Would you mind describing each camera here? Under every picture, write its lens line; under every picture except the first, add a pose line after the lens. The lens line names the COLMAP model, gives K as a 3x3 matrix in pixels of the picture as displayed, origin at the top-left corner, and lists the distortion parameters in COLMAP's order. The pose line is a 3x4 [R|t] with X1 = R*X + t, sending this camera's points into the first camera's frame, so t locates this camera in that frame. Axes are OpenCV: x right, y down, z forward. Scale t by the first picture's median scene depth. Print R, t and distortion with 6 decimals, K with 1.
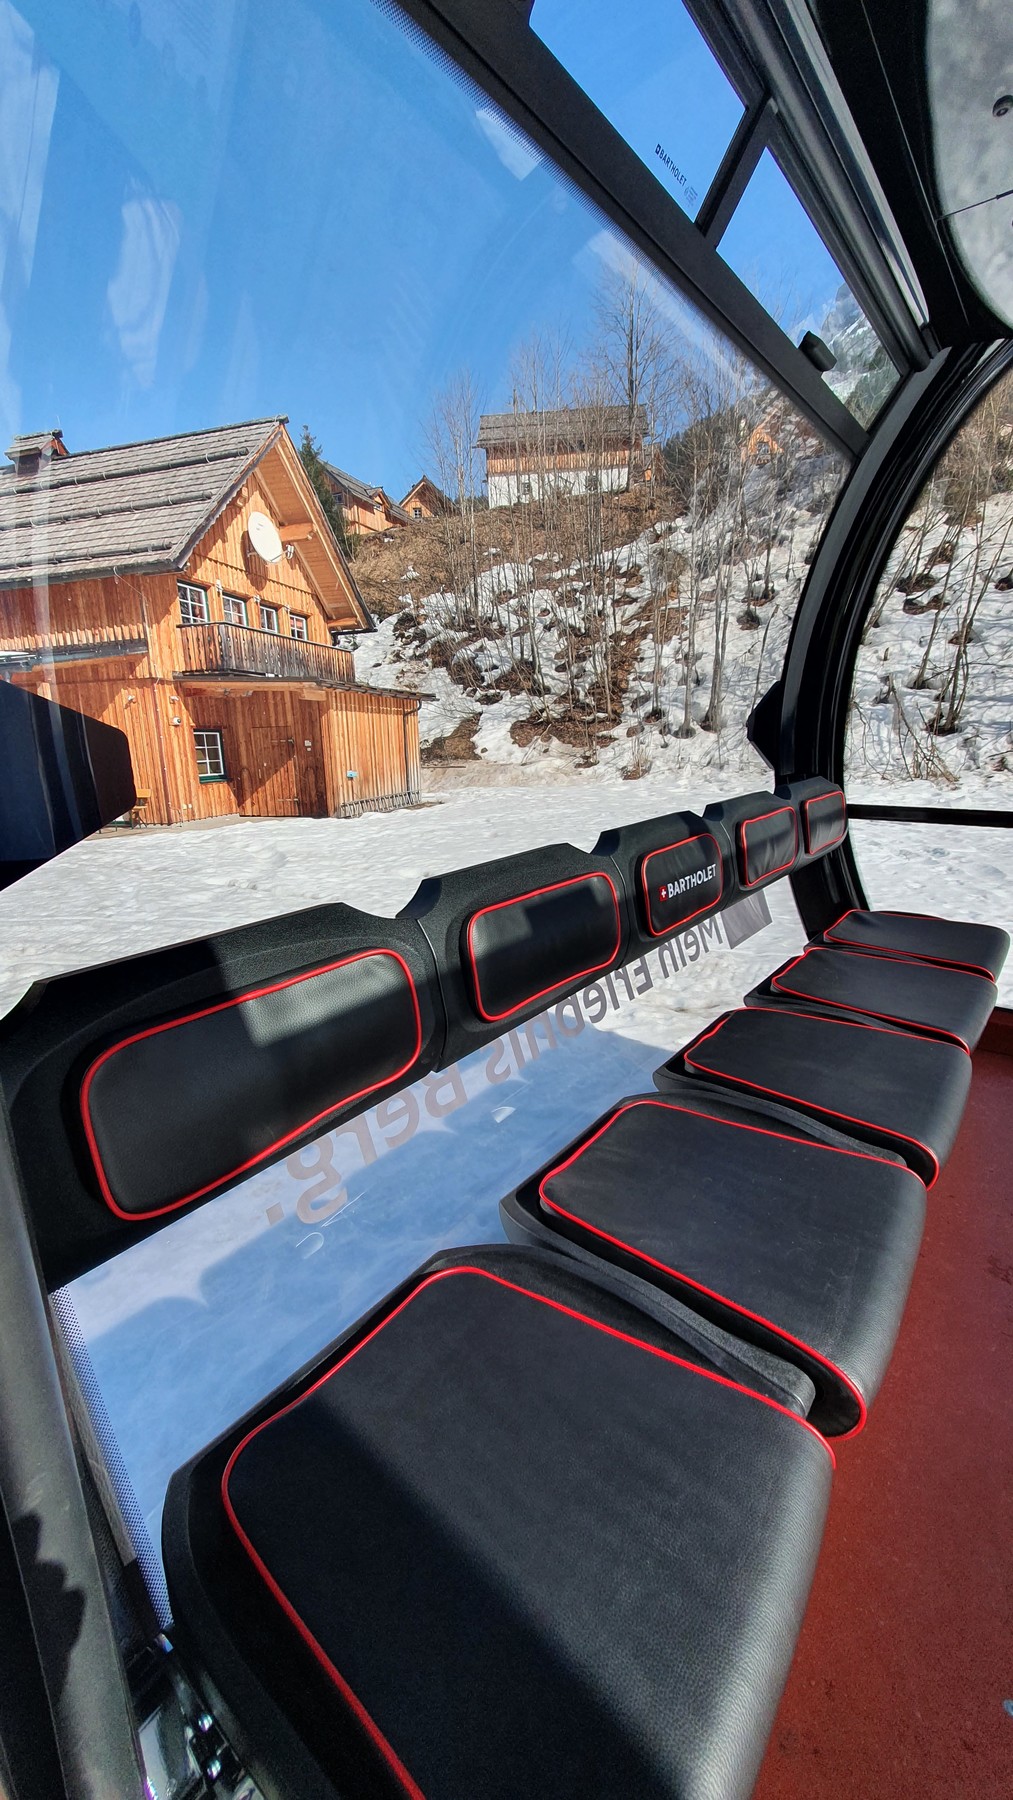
lens RADIAL K [[724.1, 0, 506.7], [0, 724.1, 910.6], [0, 0, 1]] dist [0.002059, -0.000251]
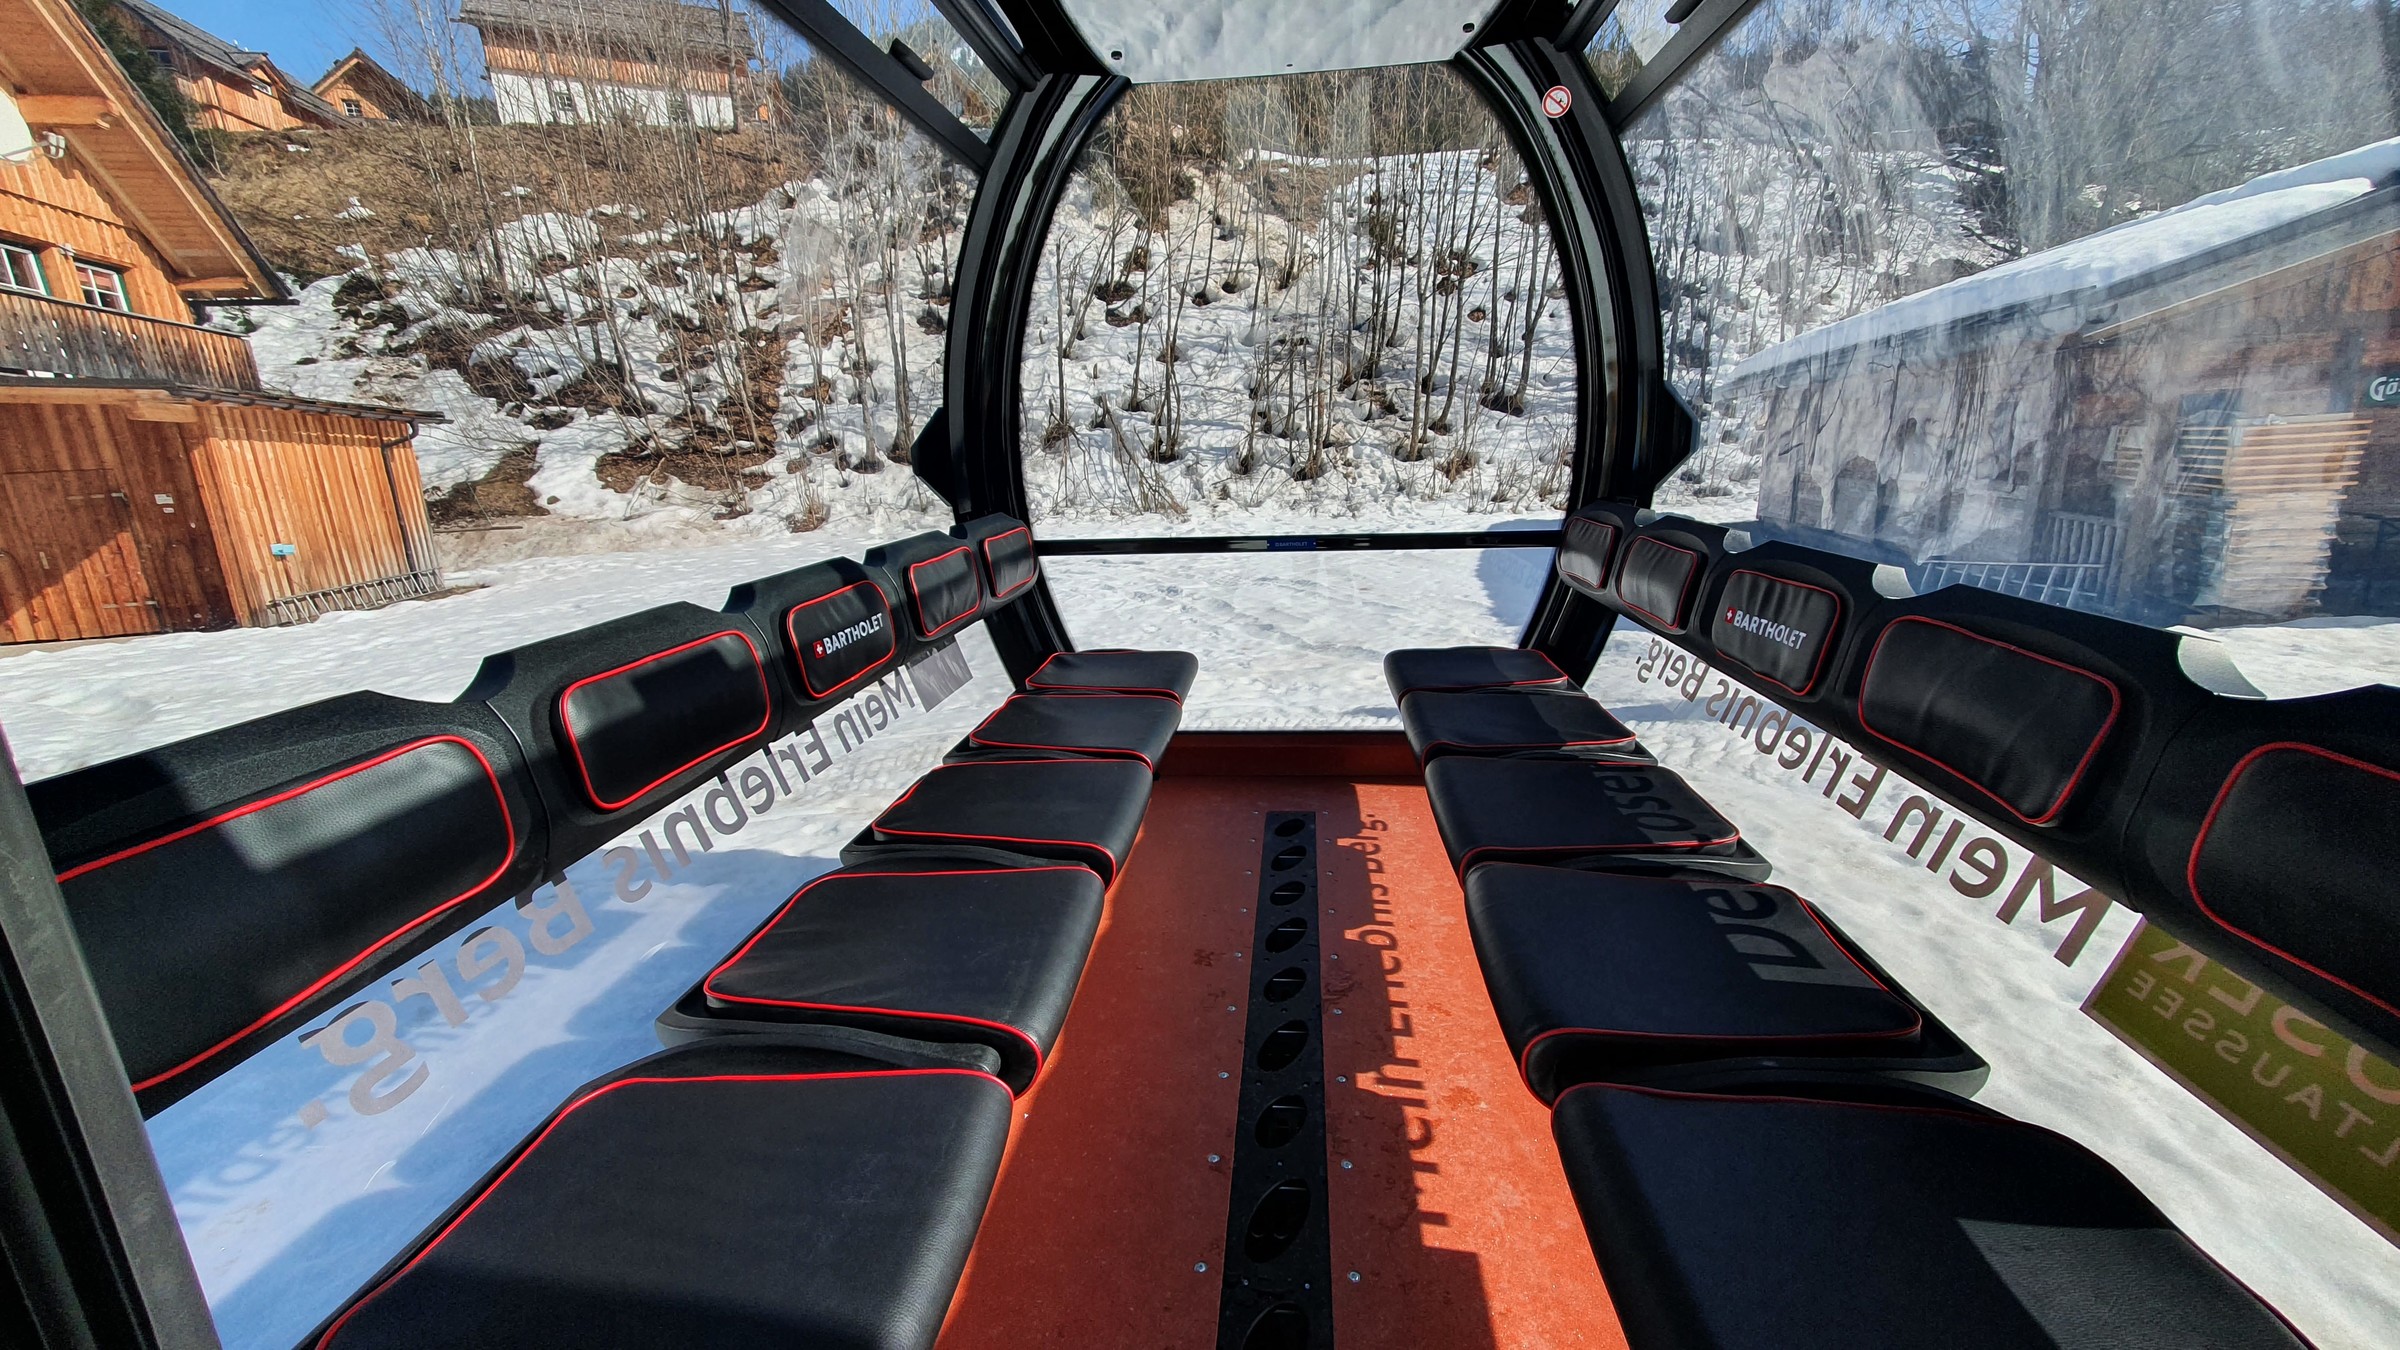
lens RADIAL K [[948.9, 0, 1204.9], [0, 948.9, 675.5], [0, 0, 1]] dist [0.005330, -0.000707]
pose [[0.845337, -0.135446, 0.516778, 0.000661], [0.147078, 0.988950, 0.018612, 0.003769], [-0.513588, 0.060273, 0.855917, -0.016294]]
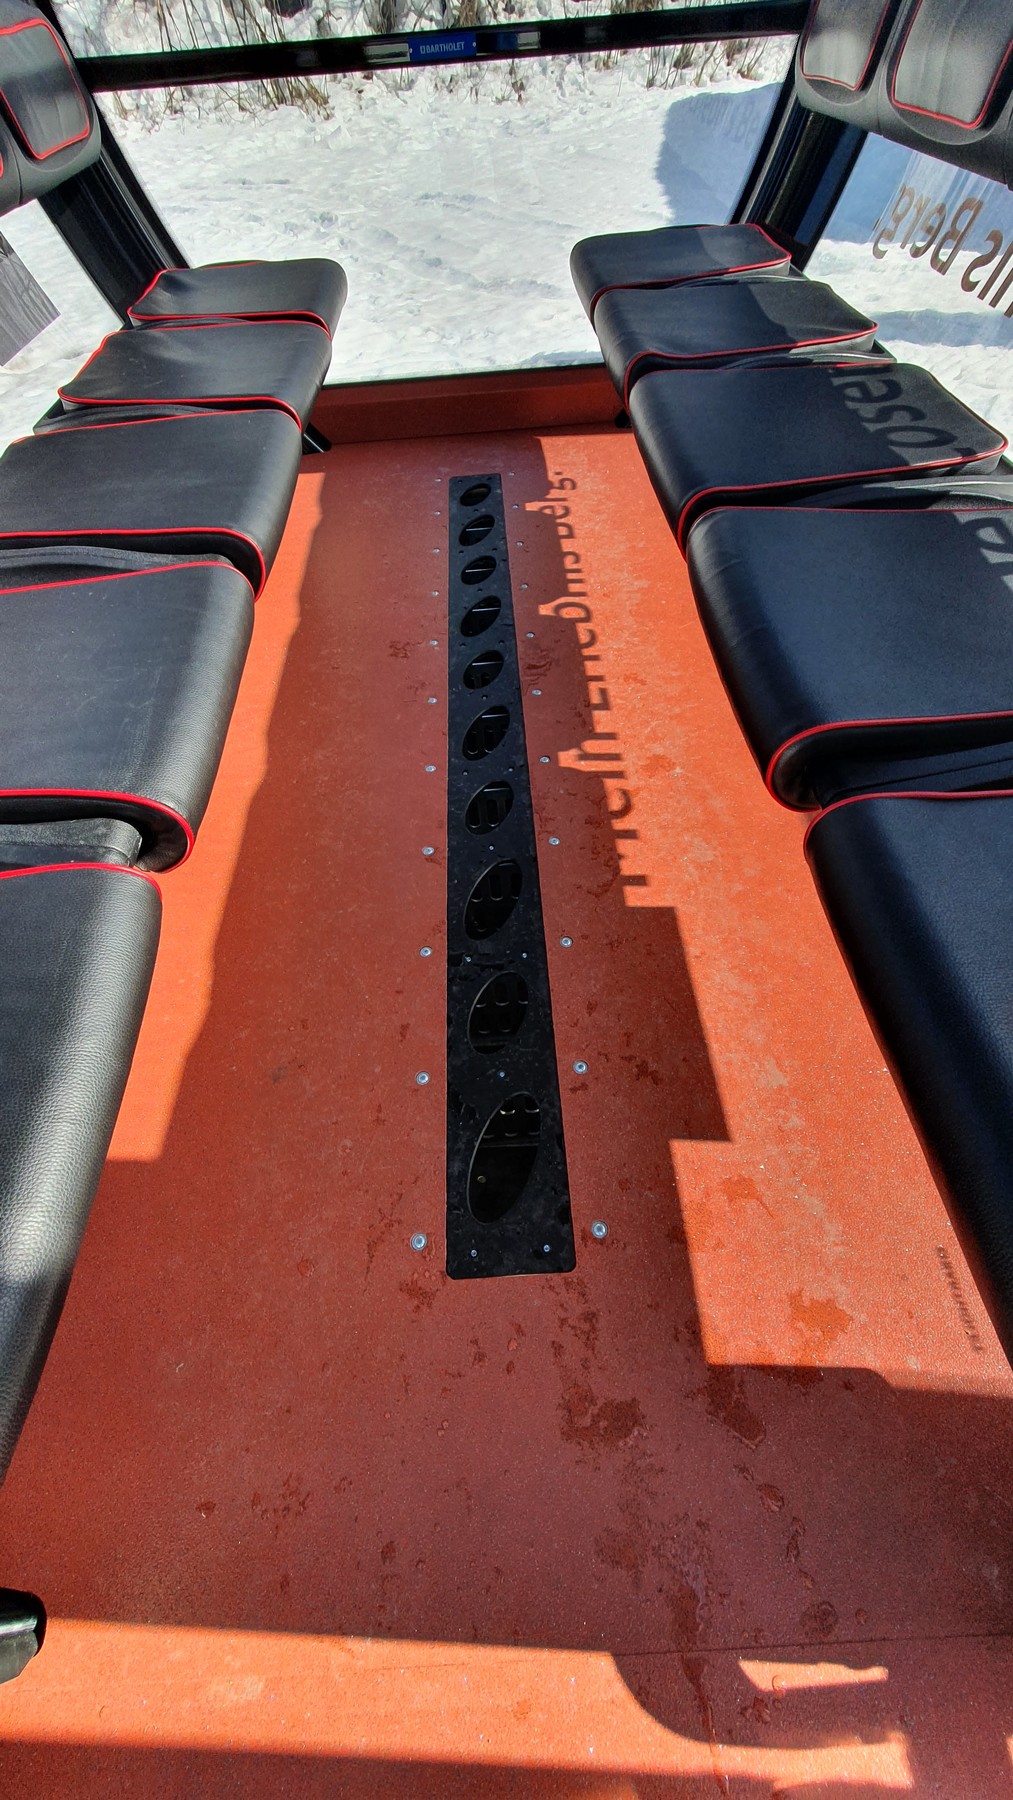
lens RADIAL K [[724.1, 0, 512.6], [0, 724.1, 907.4], [0, 0, 1]] dist [0.002059, -0.000251]
pose [[0.756097, -0.529918, 0.384063, 0.014138], [0.198976, 0.745192, 0.636473, 0.009541], [-0.623479, -0.404816, 0.668878, 0.002848]]
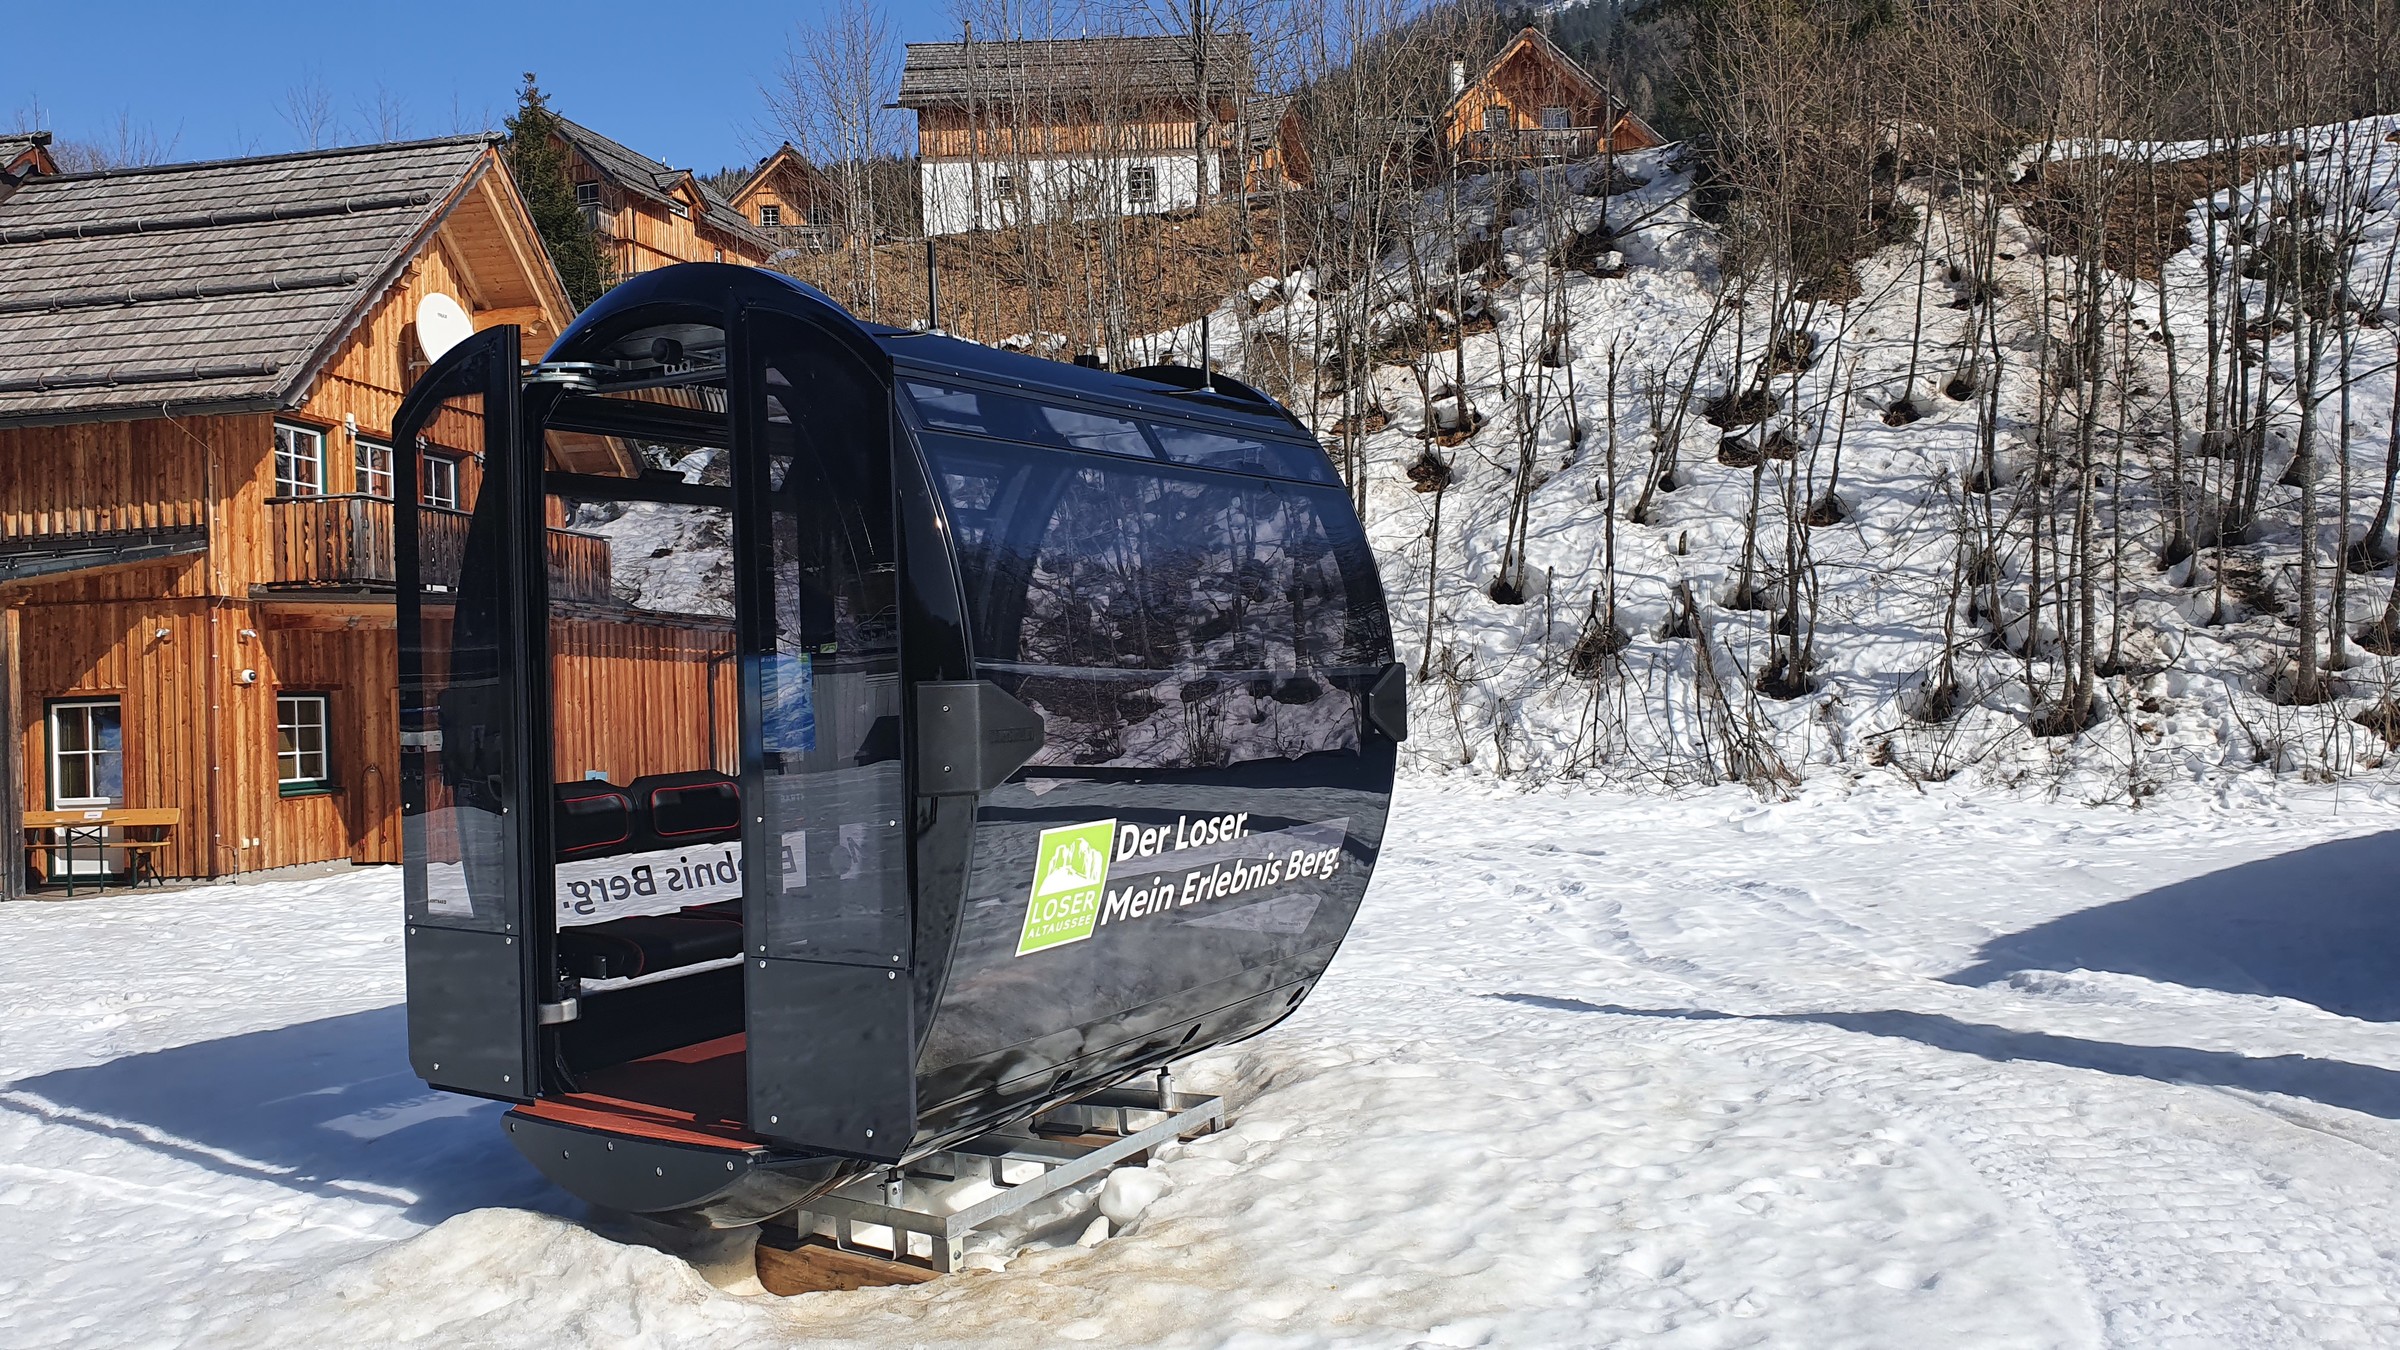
lens RADIAL K [[1867.6, 0, 1162.8], [0, 1867.6, 671.8], [0, 0, 1]] dist [0.051117, -0.024486]
pose [[0.996013, -0.001576, 0.089189, 0.055556], [0.023662, 0.968693, -0.247132, 0.064152], [-0.086007, 0.248258, 0.964868, -0.274838]]
